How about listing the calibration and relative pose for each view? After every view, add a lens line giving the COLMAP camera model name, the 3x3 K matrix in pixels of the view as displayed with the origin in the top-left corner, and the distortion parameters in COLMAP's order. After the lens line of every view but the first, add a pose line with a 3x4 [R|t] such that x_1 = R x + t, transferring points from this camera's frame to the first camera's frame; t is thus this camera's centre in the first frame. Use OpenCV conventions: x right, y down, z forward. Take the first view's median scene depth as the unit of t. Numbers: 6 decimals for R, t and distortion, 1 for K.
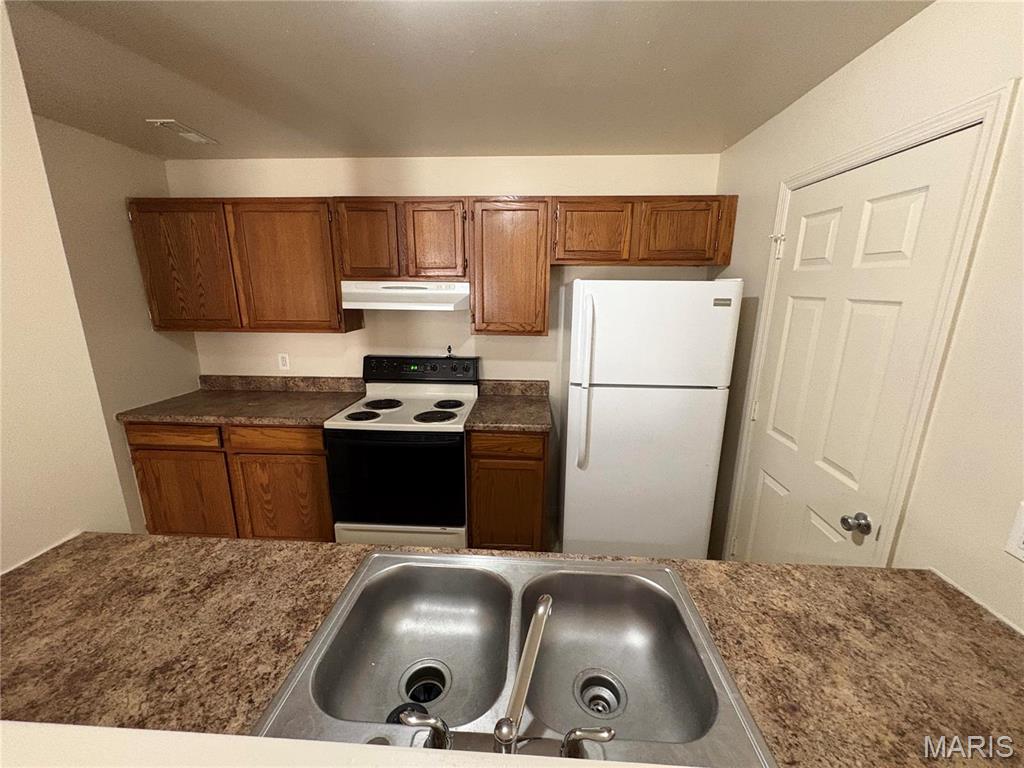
lens RADIAL K [[407.9, 0, 514.2], [0, 407.9, 381.2], [0, 0, 1]] dist [0.004079, -0.000603]
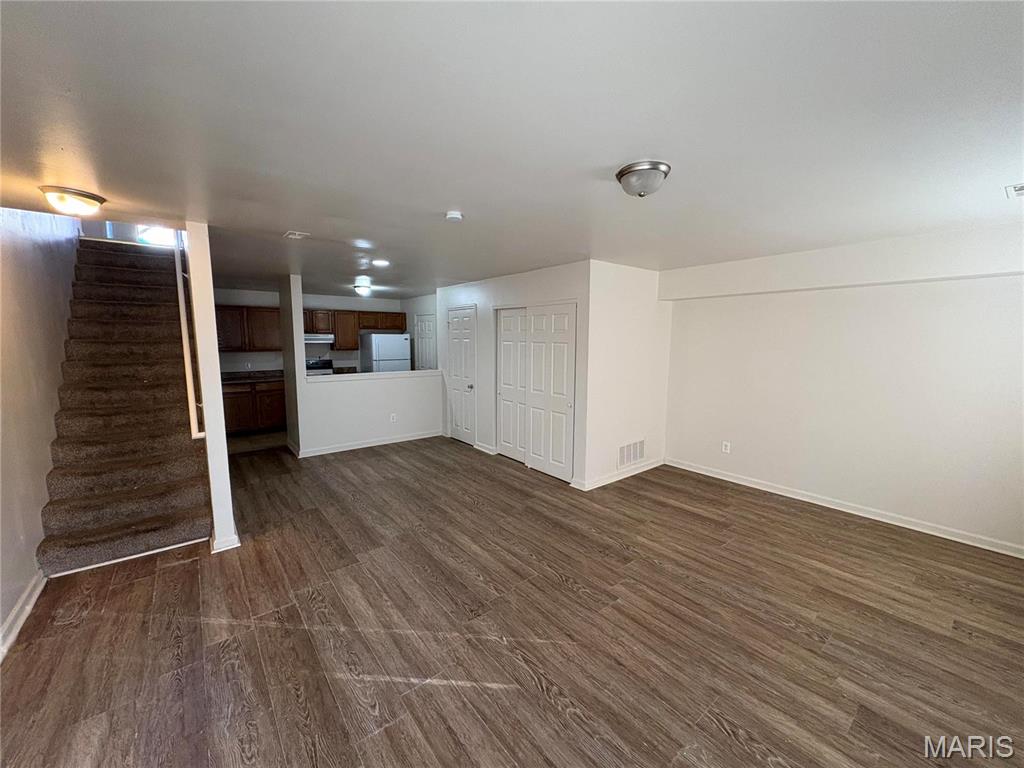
lens RADIAL K [[407.9, 0, 514.2], [0, 407.9, 381.2], [0, 0, 1]] dist [0.004079, -0.000603]
pose [[0.737451, -0.076548, 0.671049, -1.273082], [0.161227, 0.984785, -0.064844, 0.573556], [-0.655875, 0.156011, 0.738572, -2.309858]]
